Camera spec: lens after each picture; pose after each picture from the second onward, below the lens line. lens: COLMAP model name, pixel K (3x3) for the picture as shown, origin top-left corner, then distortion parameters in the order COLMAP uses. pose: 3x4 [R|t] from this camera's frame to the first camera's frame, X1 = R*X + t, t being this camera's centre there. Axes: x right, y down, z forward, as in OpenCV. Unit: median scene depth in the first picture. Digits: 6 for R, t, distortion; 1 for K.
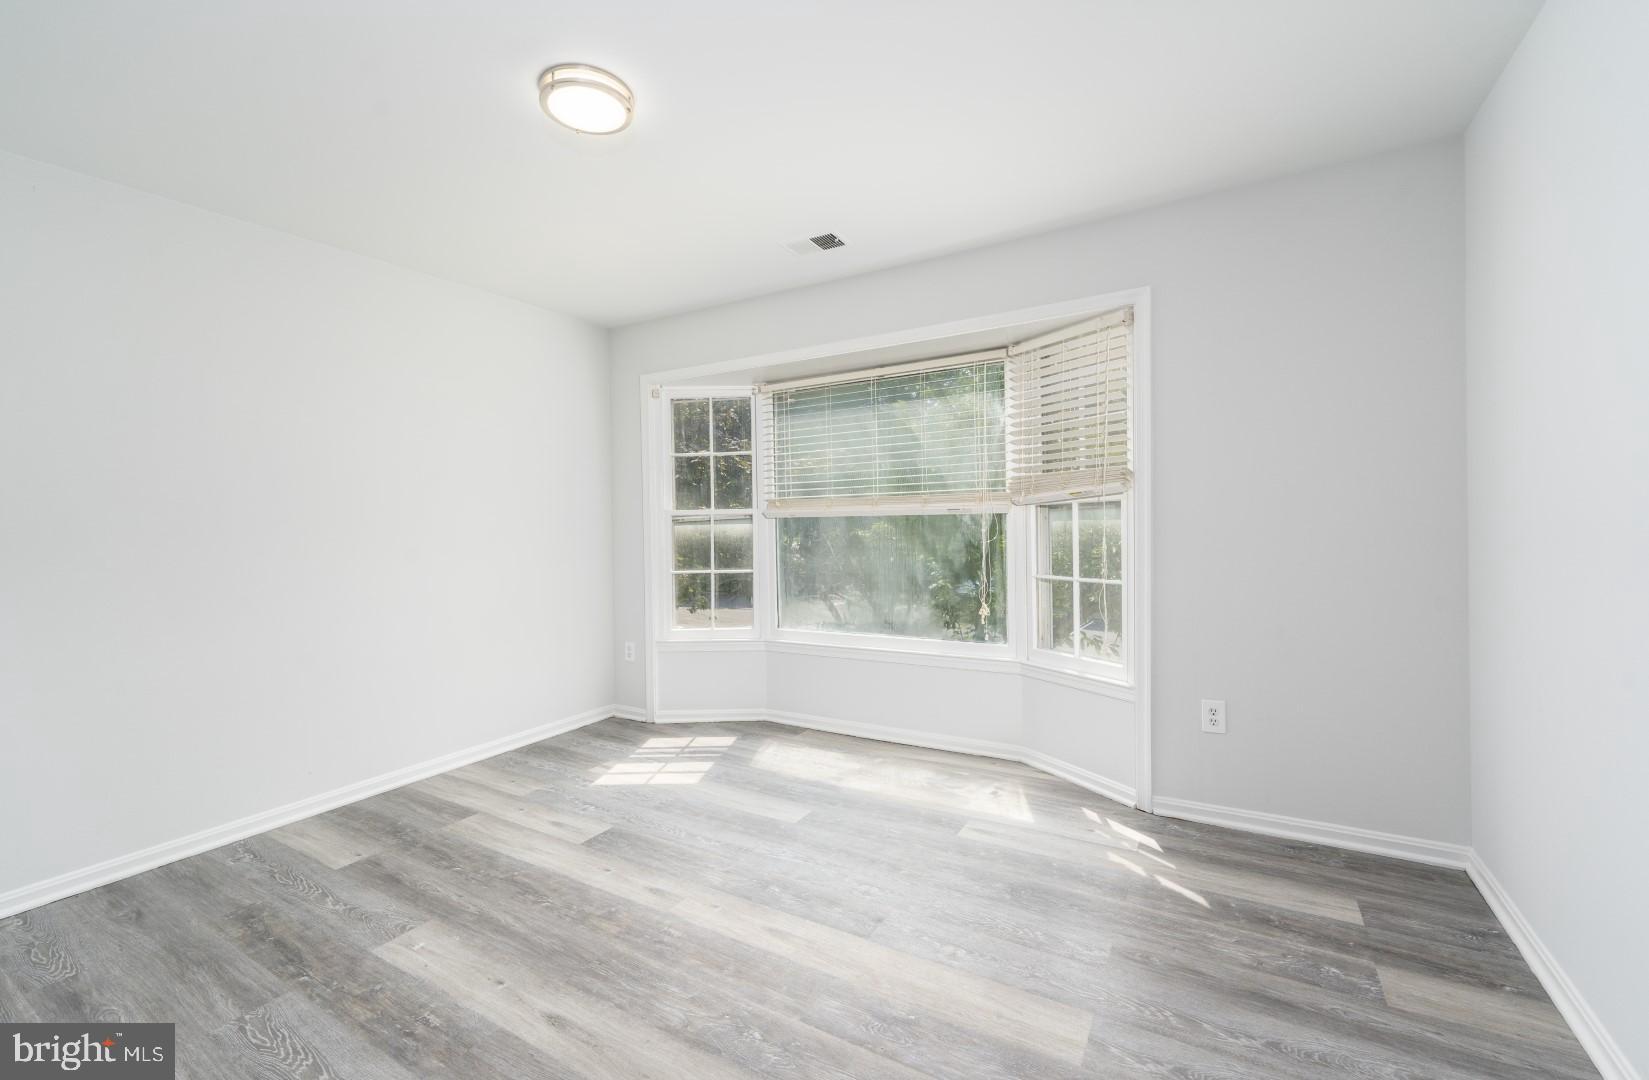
lens RADIAL K [[674.1, 0, 834.1], [0, 674.1, 525.1], [0, 0, 1]] dist [-0.001969, -0.000249]
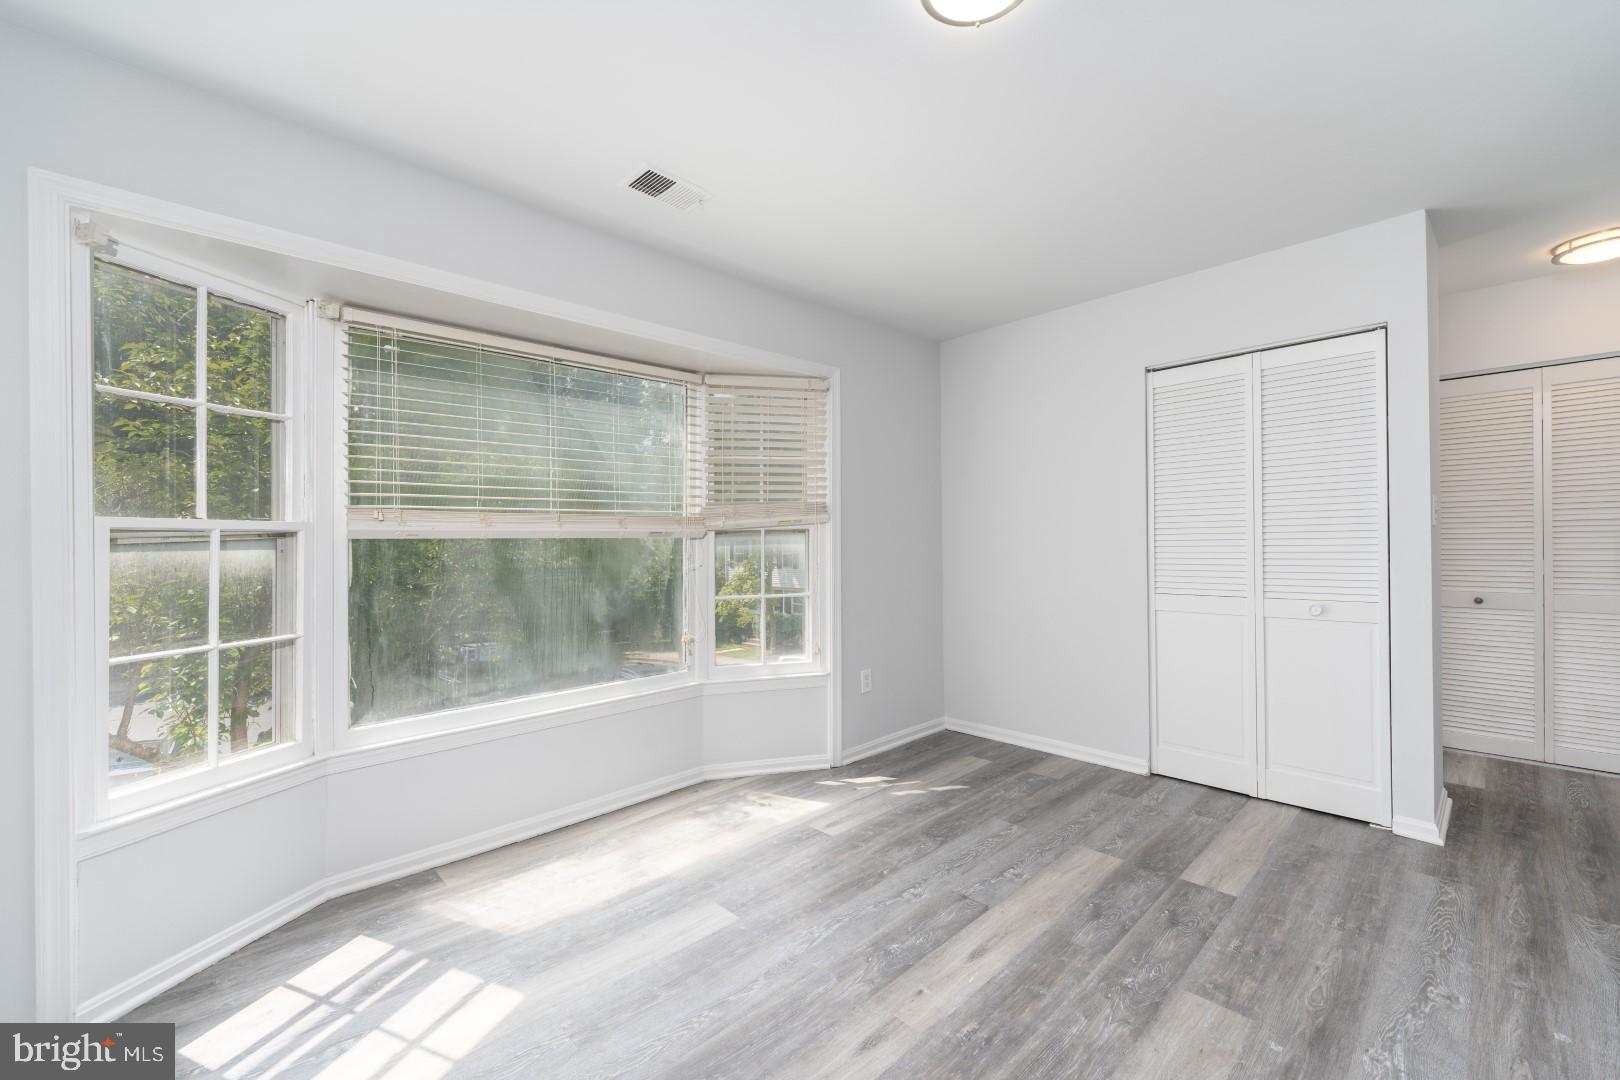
lens RADIAL K [[654.7, 0, 814.4], [0, 654.7, 546.4], [0, 0, 1]] dist [0.000758, -0.000072]
pose [[0.277034, 0.006201, 0.960840, -0.598067], [0.011412, 0.999887, -0.009743, 0.006731], [-0.960792, 0.013664, 0.276932, 0.528528]]
